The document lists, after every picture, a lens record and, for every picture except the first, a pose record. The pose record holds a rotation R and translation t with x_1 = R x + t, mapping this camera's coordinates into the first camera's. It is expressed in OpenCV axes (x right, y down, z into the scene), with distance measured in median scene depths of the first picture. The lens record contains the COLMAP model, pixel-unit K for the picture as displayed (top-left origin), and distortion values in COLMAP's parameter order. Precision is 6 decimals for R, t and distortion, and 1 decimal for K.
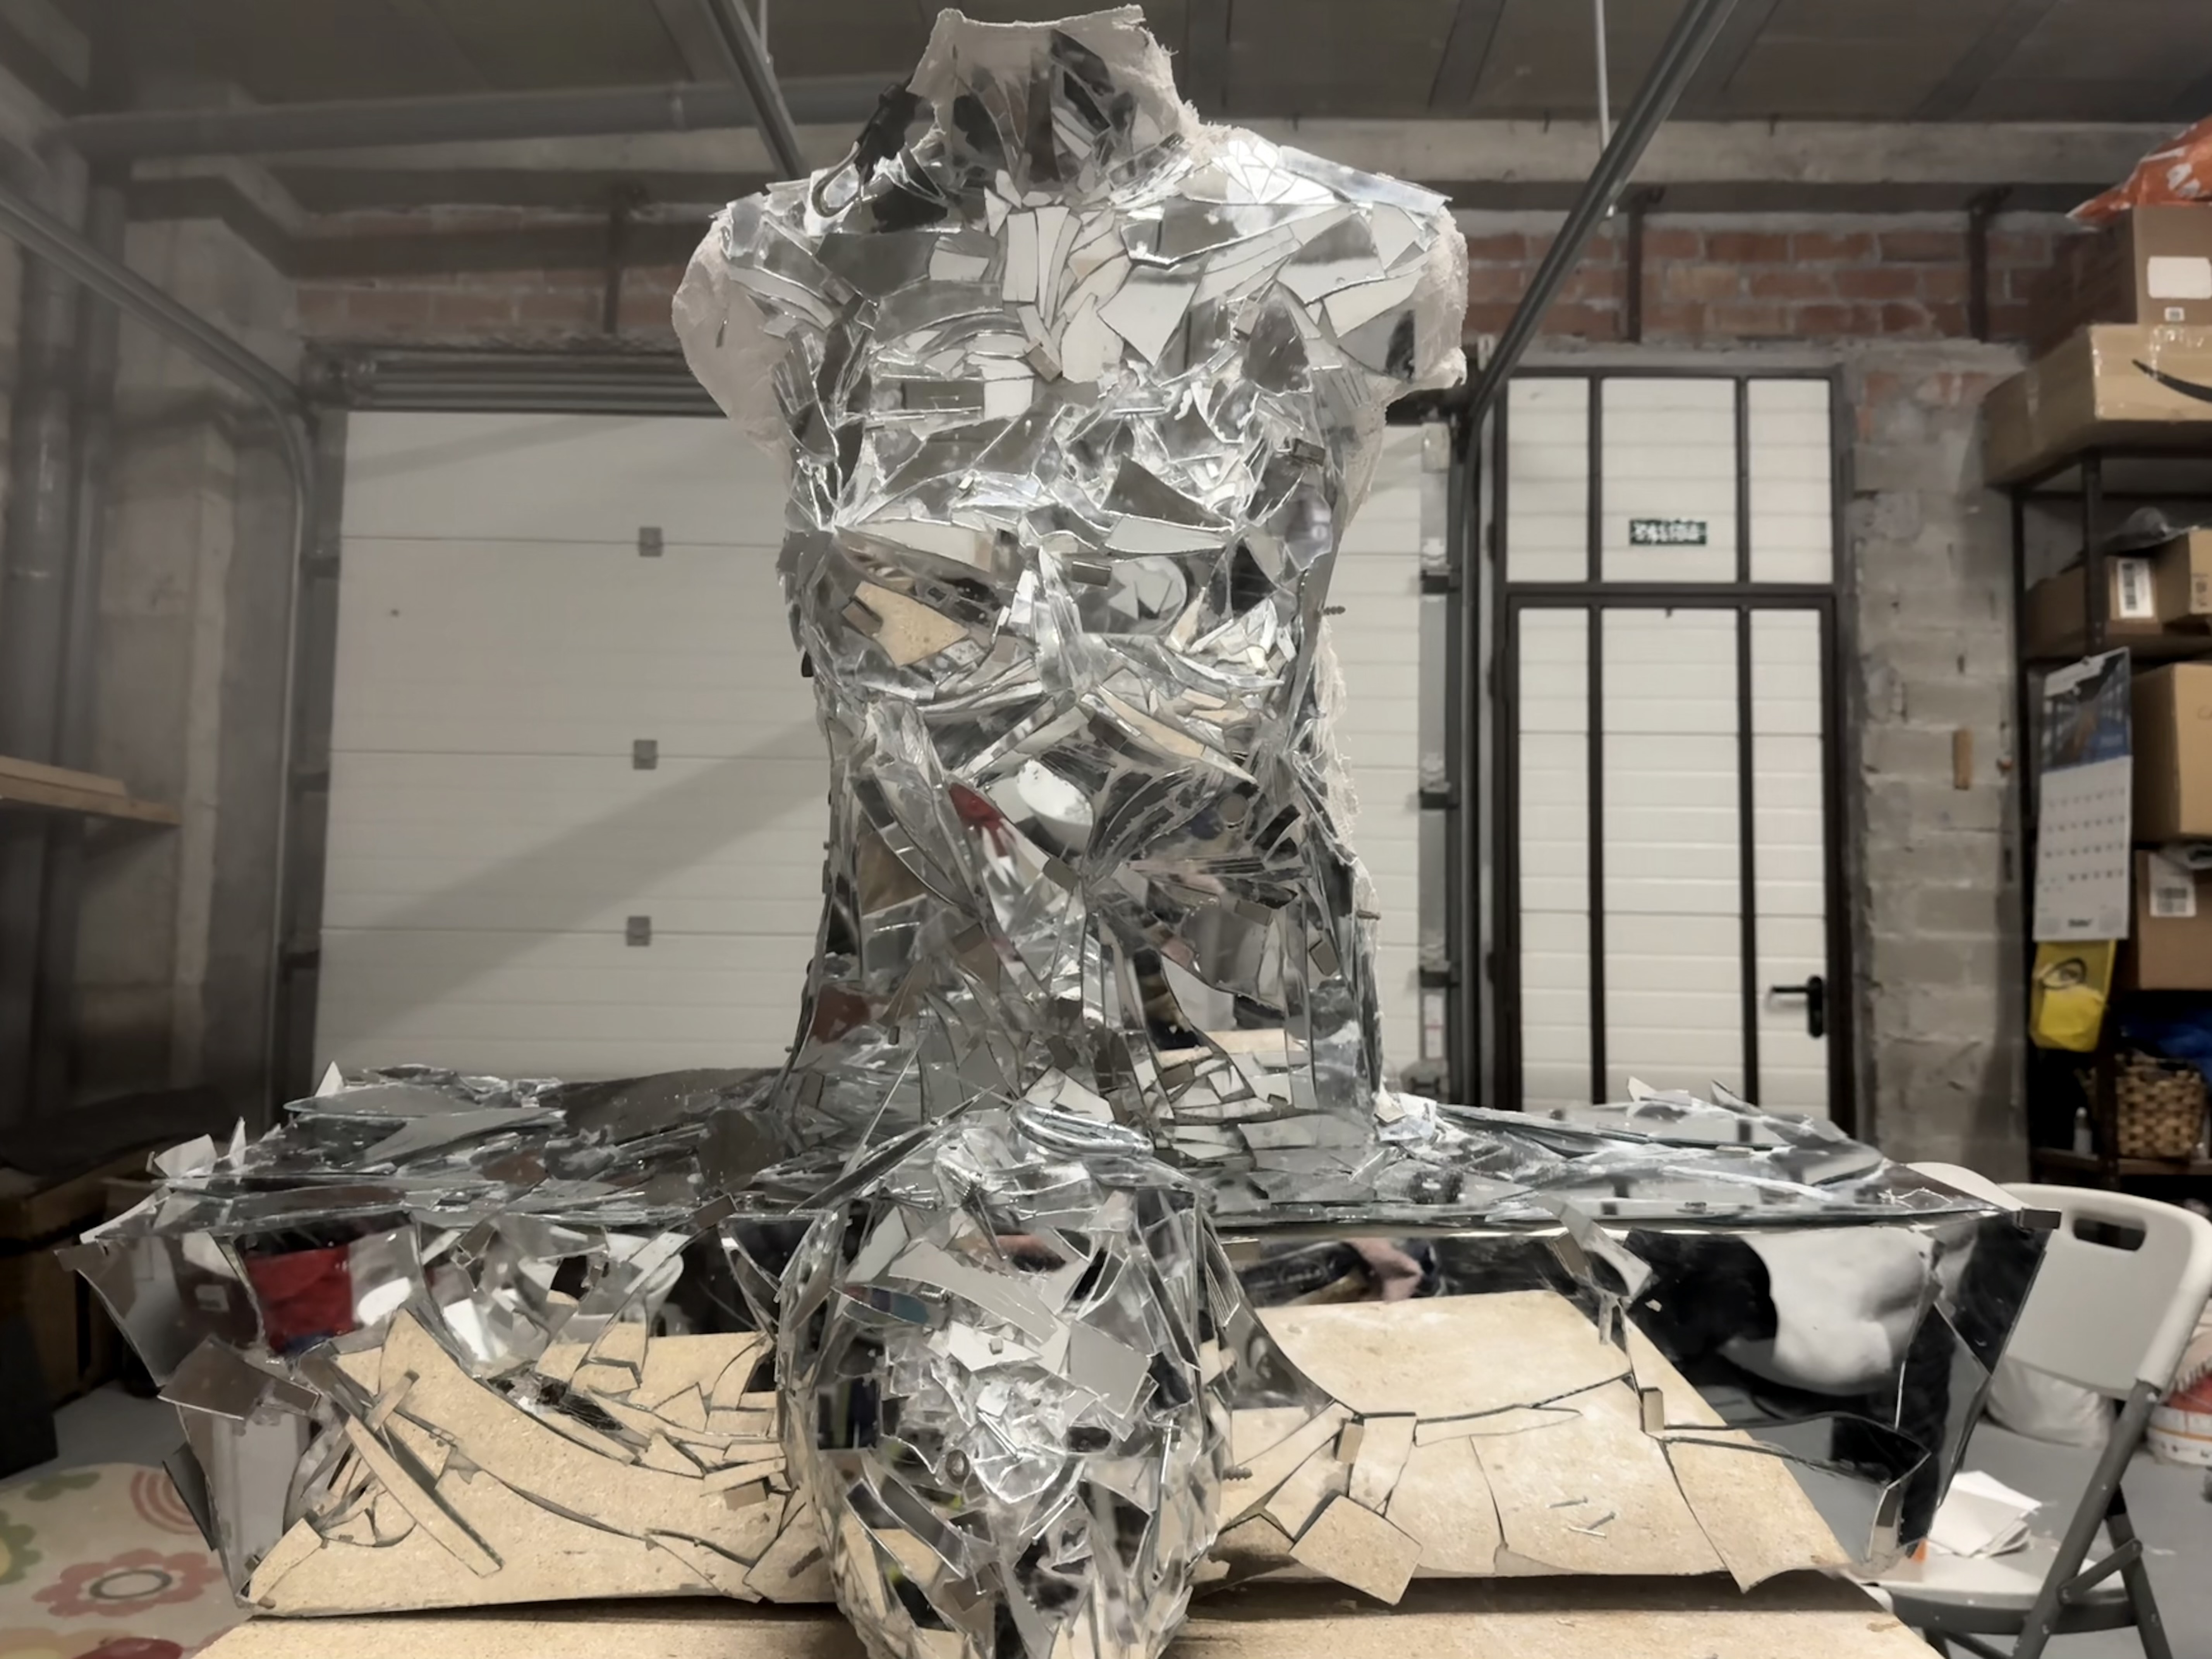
lens RADIAL K [[1586.5, 0, 1106.0], [0, 1586.5, 829.5], [0, 0, 1]] dist [0.004768, 0.001040]
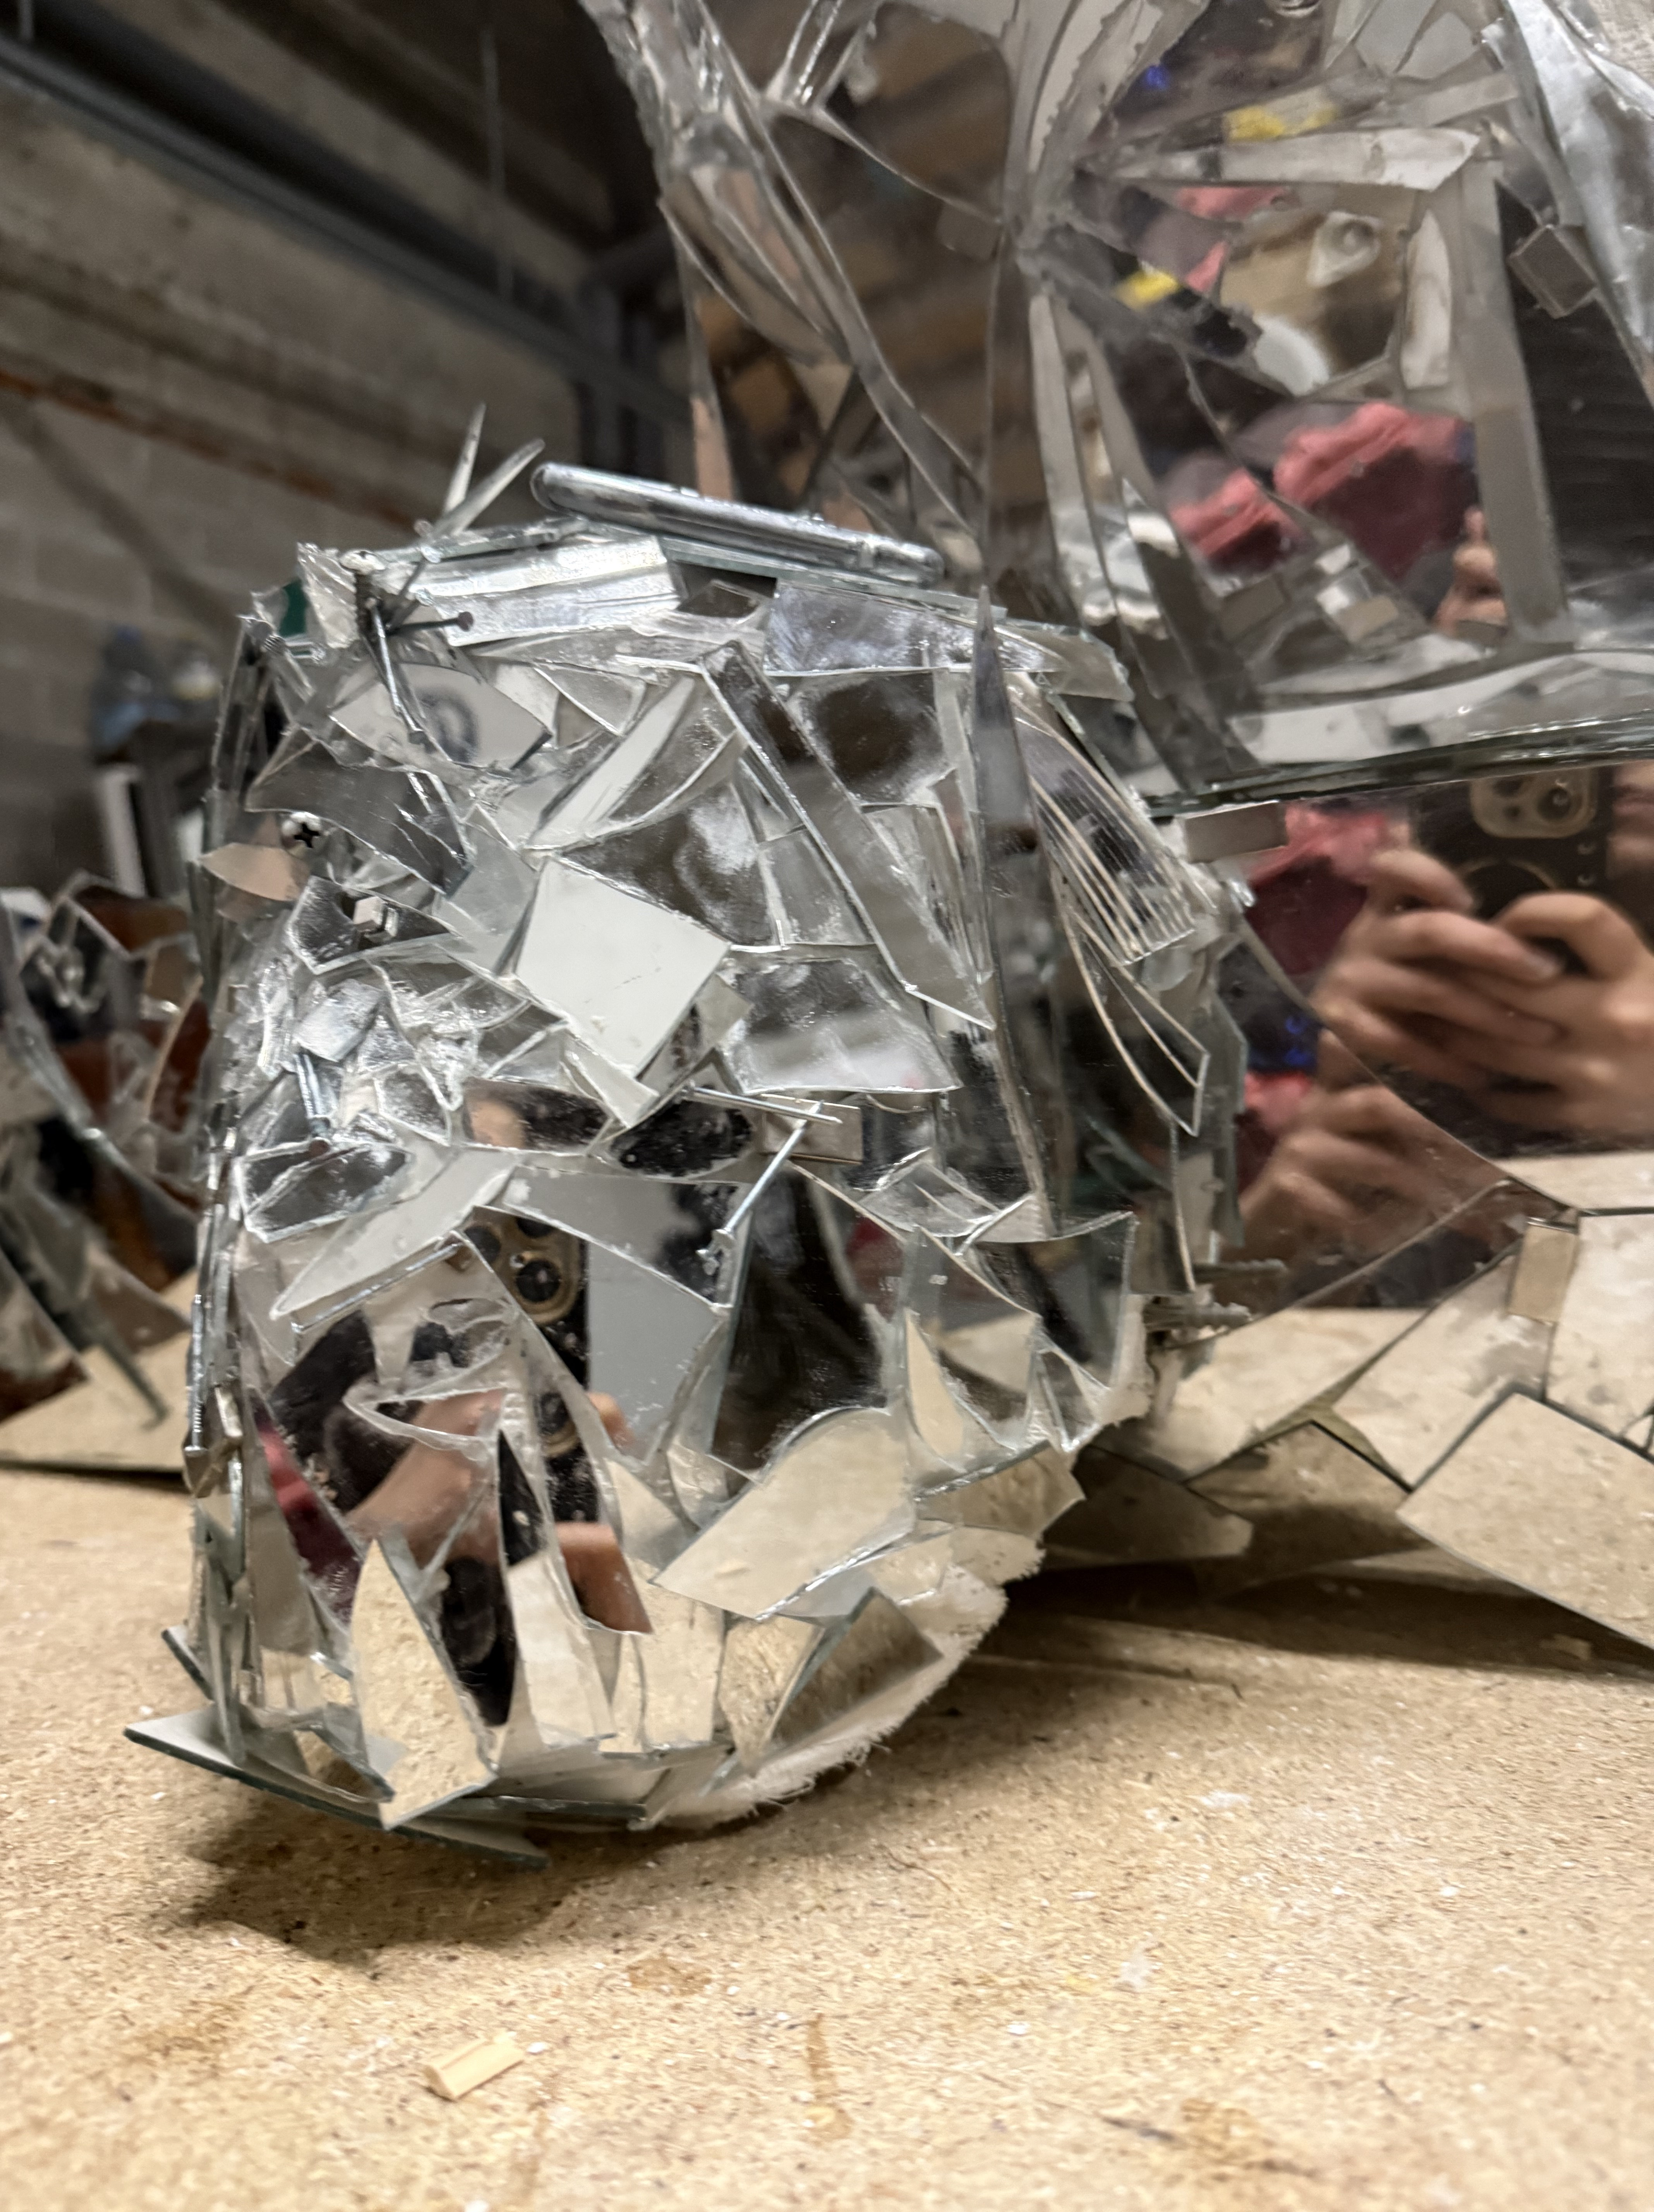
lens RADIAL K [[1586.3, 0, 827.0], [0, 1586.3, 1106.0], [0, 0, 1]] dist [0.004768, 0.001040]
pose [[0.863931, -0.033882, -0.502470, 0.205328], [0.104805, 0.987986, 0.113578, 0.286331], [0.492585, -0.150785, 0.857102, 0.583784]]
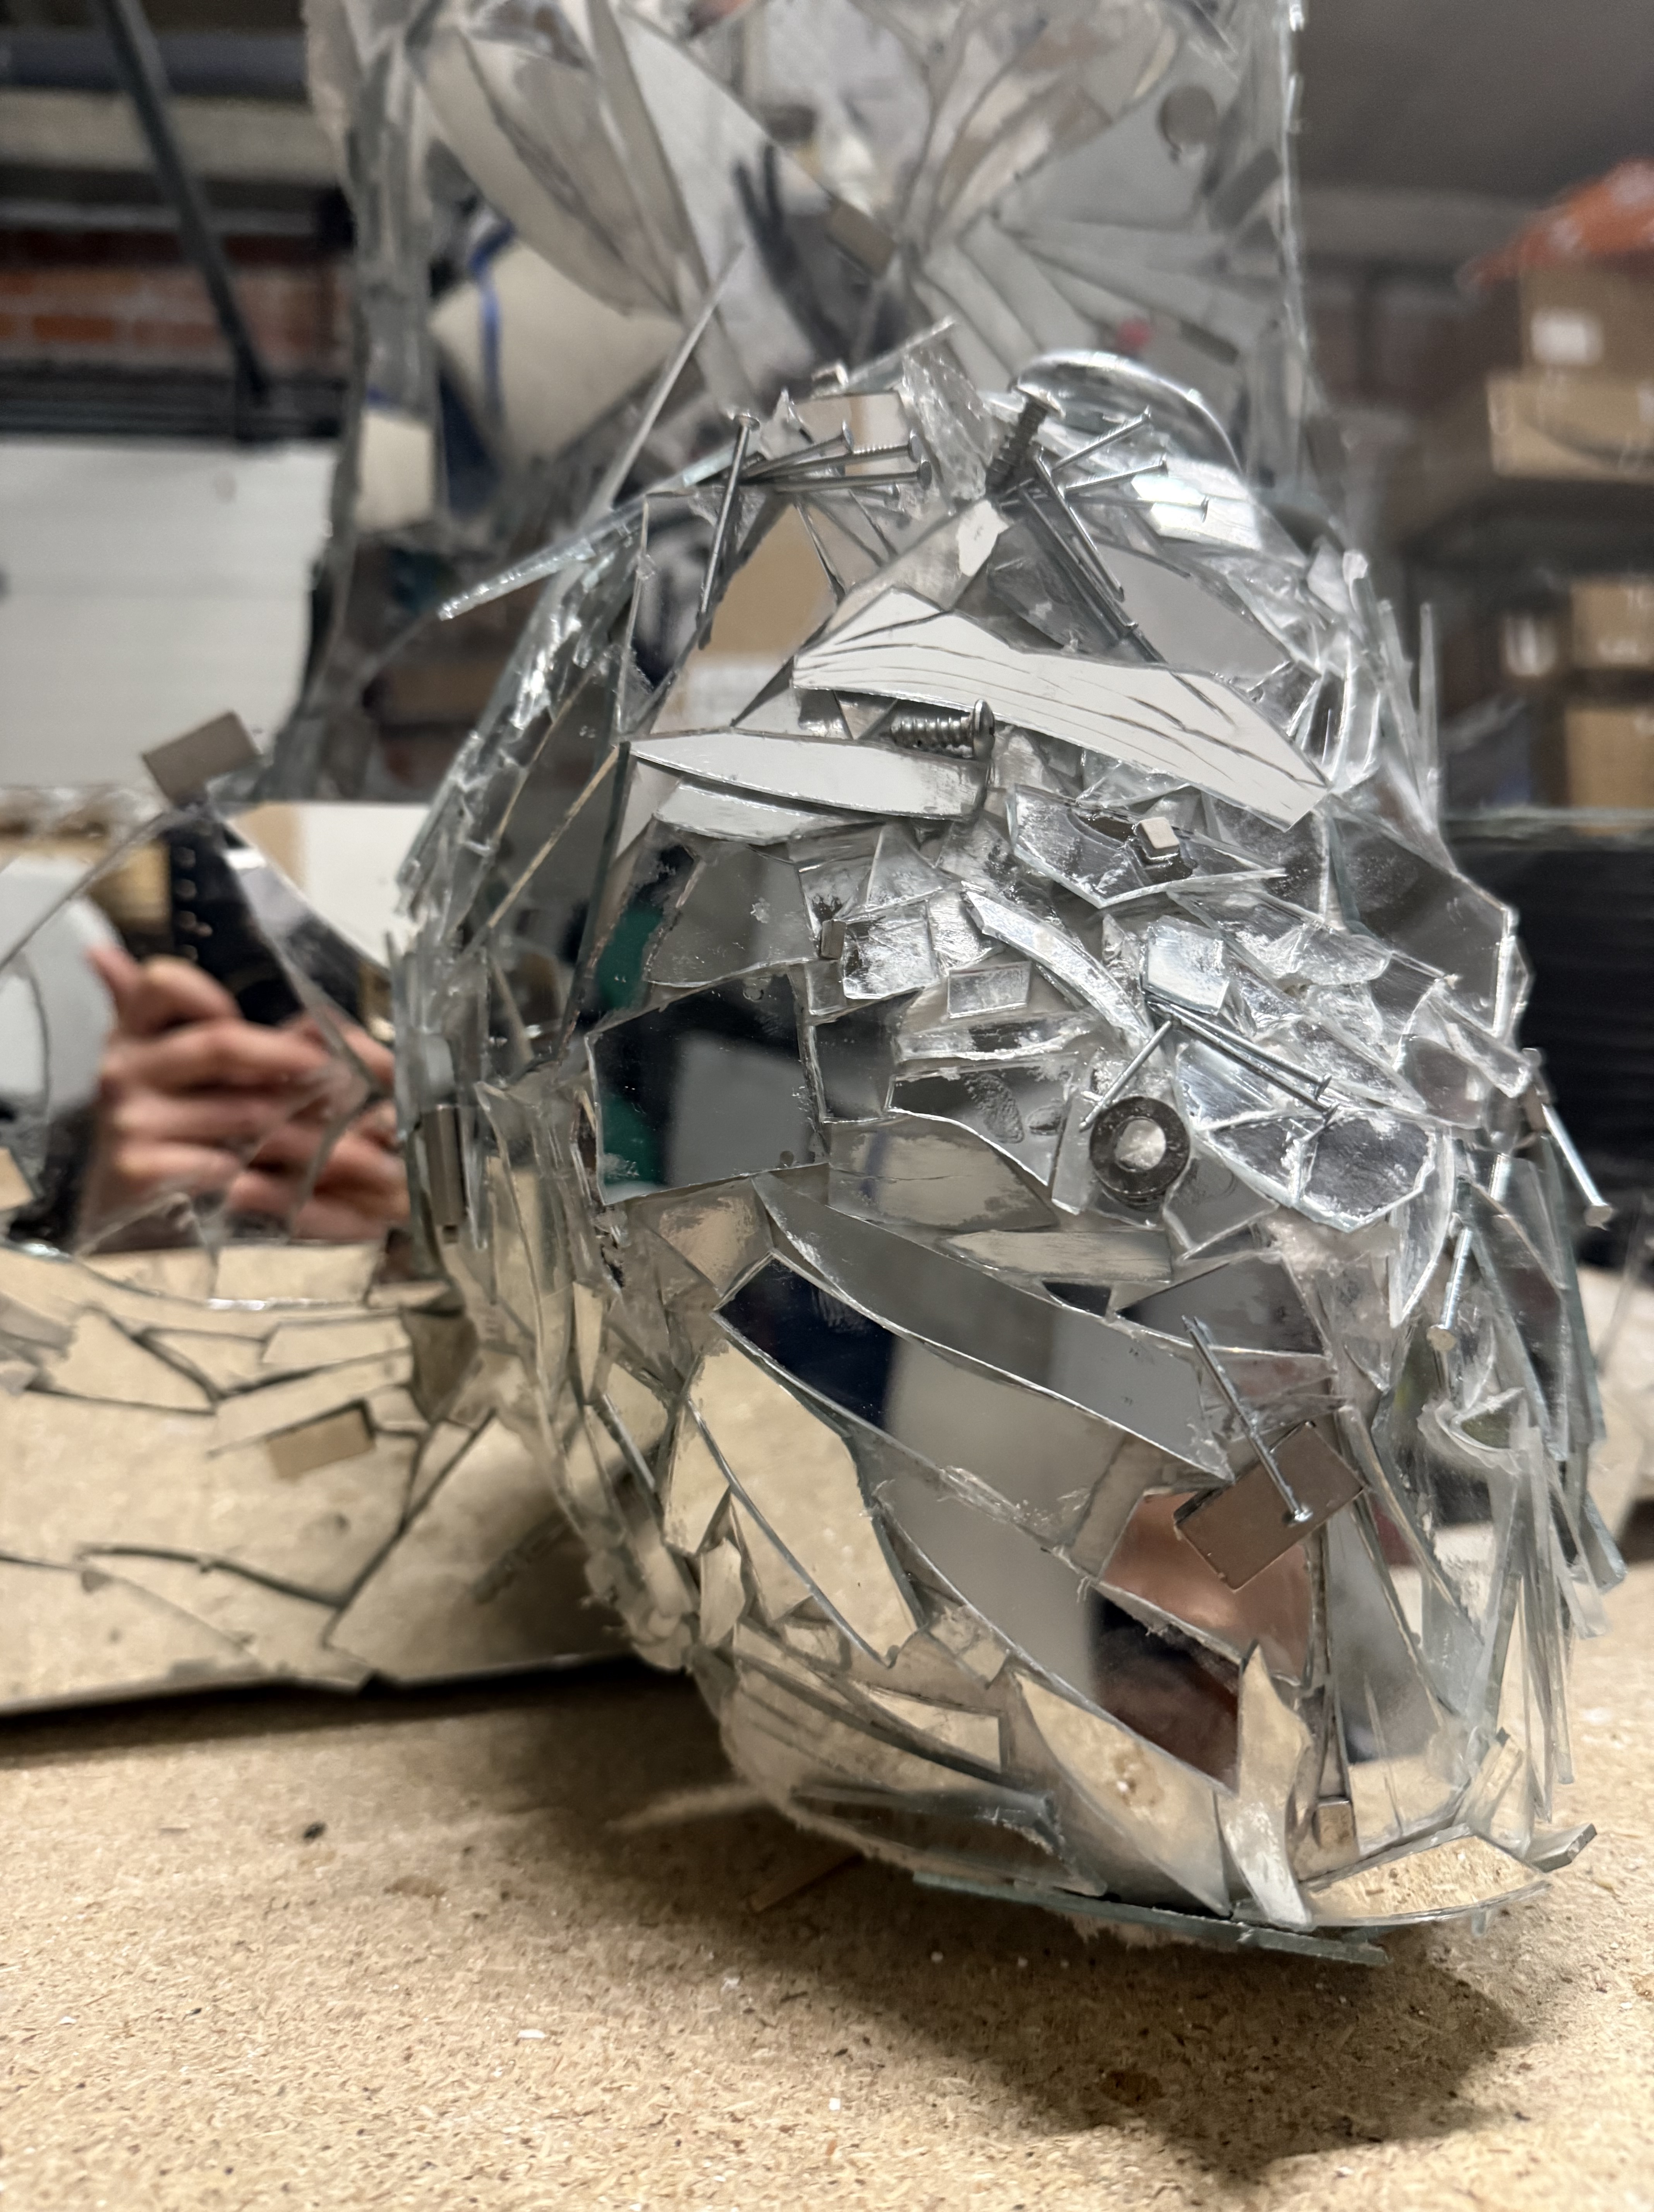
lens RADIAL K [[1568.1, 0, 777.2], [0, 1568.1, 1102.4], [0, 0, 1]] dist [-0.040578, -0.001947]
pose [[0.982978, -0.045143, 0.178093, -0.175877], [0.029377, 0.995491, 0.090195, 0.293152], [-0.181361, -0.083428, 0.979871, 0.577584]]
